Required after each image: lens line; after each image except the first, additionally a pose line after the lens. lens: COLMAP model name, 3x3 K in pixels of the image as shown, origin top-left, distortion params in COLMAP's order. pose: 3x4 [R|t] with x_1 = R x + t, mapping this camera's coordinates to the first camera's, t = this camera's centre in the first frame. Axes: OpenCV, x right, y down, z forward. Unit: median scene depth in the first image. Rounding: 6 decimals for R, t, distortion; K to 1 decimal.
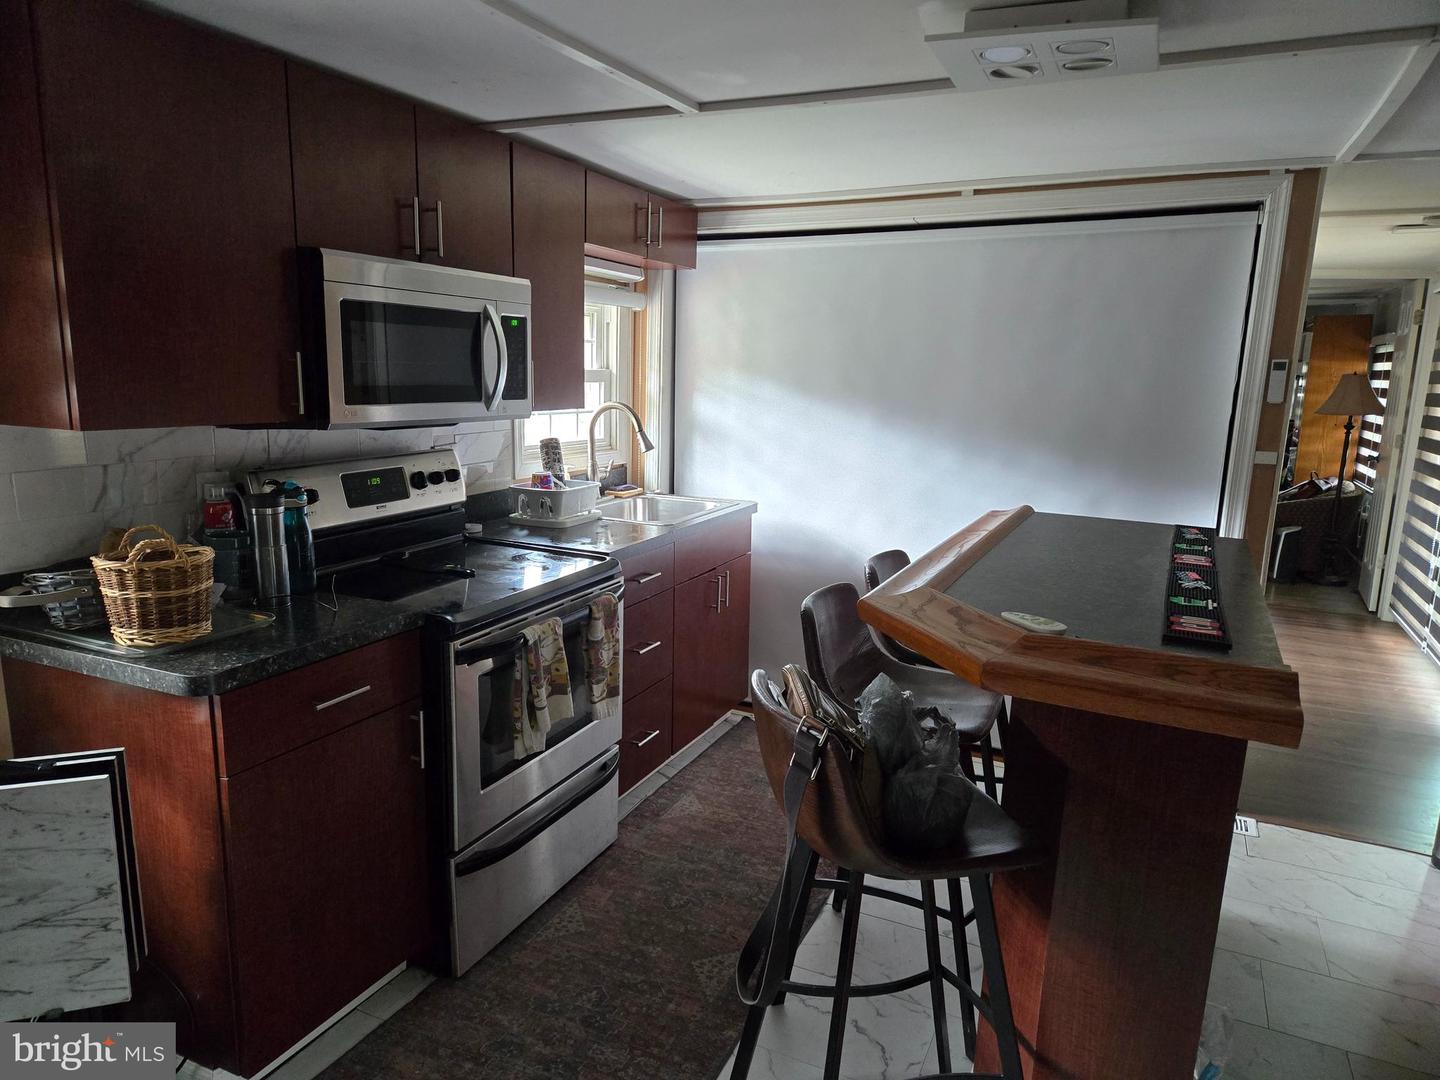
lens RADIAL K [[963.6, 0, 705.7], [0, 963.6, 552.0], [0, 0, 1]] dist [0.068796, -0.055568]
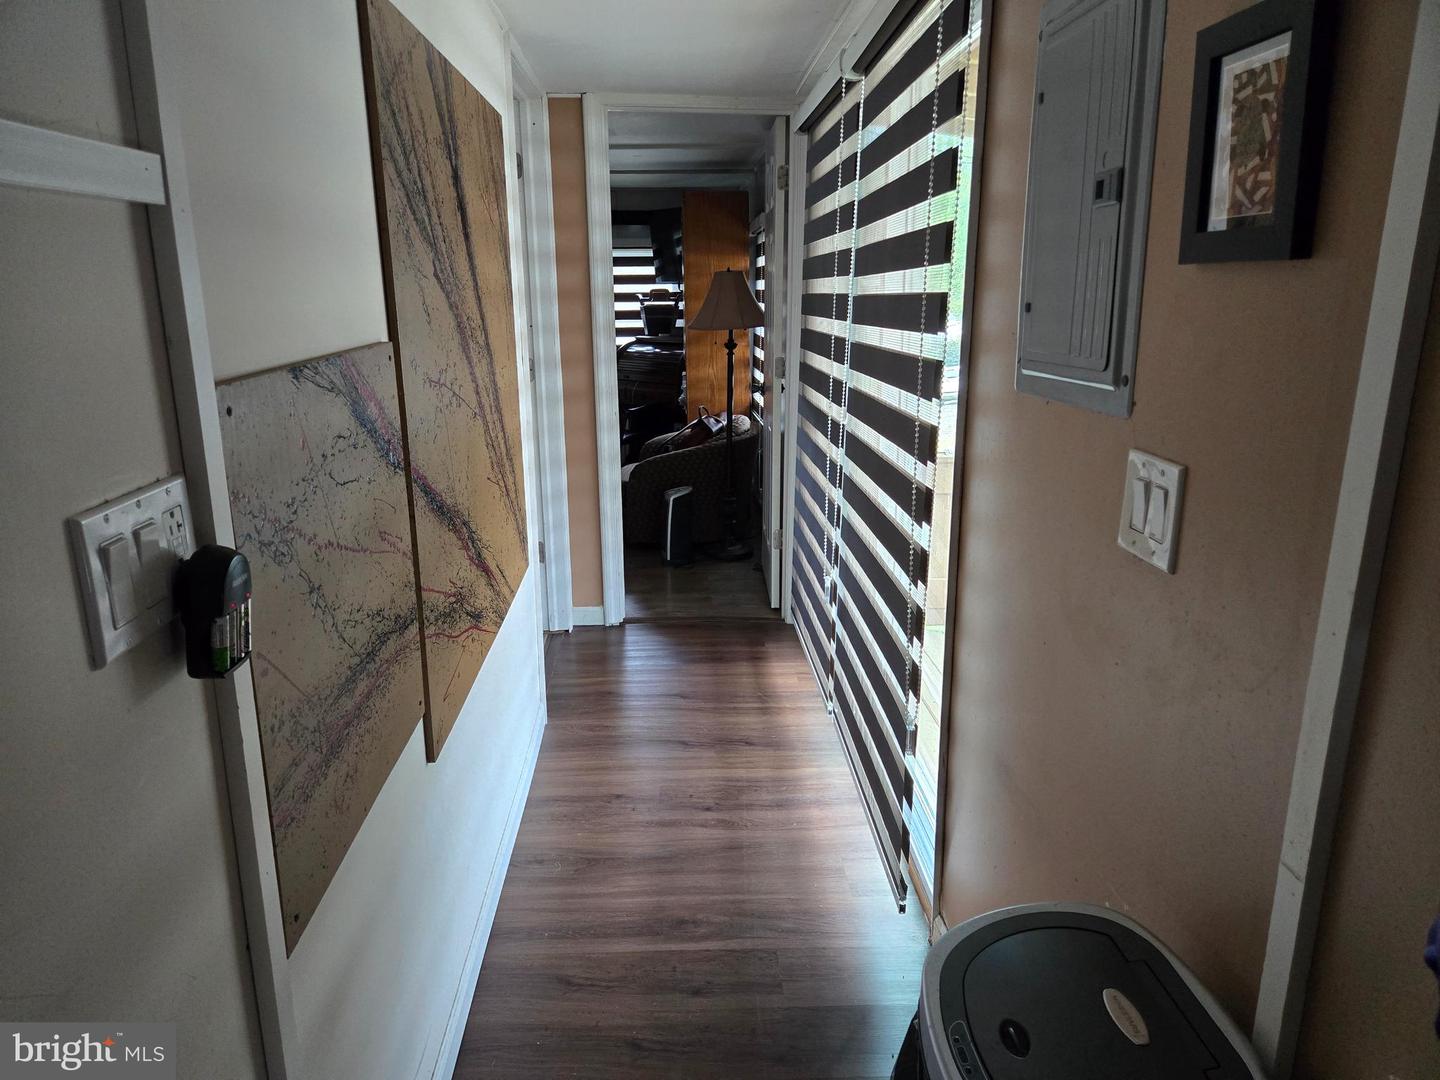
lens RADIAL K [[963.6, 0, 718.1], [0, 963.6, 551.0], [0, 0, 1]] dist [0.068796, -0.055568]
pose [[0.873969, -0.146977, 0.463223, 0.282769], [0.108091, 0.988084, 0.109575, -0.054381], [-0.473808, -0.045695, 0.879442, 0.353899]]
